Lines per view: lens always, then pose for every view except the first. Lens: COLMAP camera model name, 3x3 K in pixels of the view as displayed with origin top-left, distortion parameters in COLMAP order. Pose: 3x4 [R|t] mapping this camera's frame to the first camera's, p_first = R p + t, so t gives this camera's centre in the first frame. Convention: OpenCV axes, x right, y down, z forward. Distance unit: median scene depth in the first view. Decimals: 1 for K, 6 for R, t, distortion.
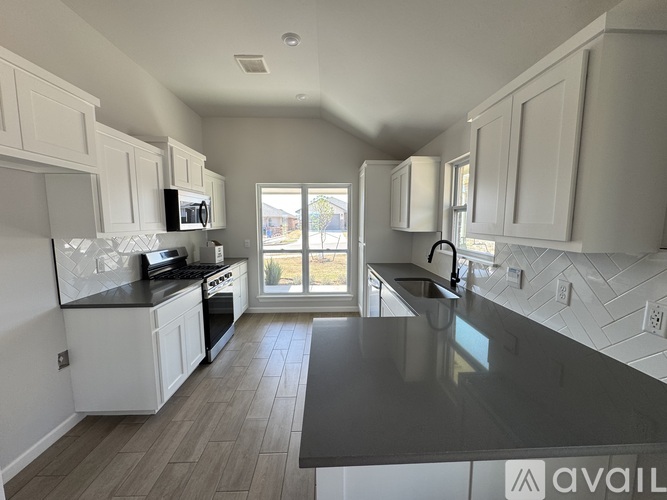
lens RADIAL K [[268.3, 0, 333.5], [0, 268.3, 250.0], [0, 0, 1]] dist [-0.000040, -0.000019]
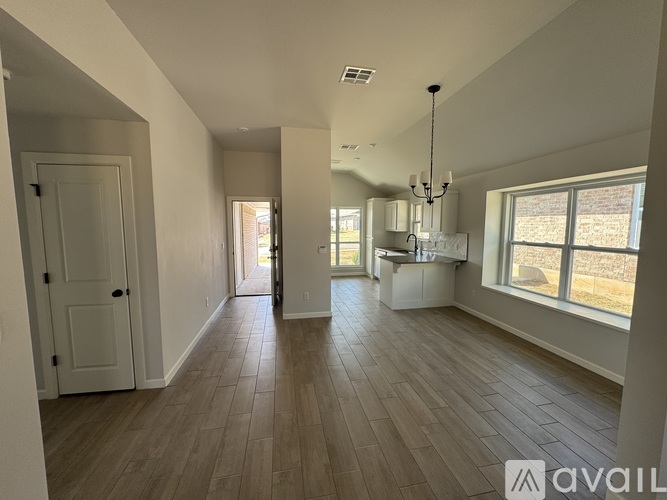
lens RADIAL K [[268.3, 0, 333.5], [0, 268.3, 250.0], [0, 0, 1]] dist [-0.000040, -0.000019]
pose [[0.986739, -0.011009, 0.161938, -0.620718], [0.013840, 0.999770, -0.016369, 0.121050], [-0.161721, 0.018393, 0.986665, -1.176669]]
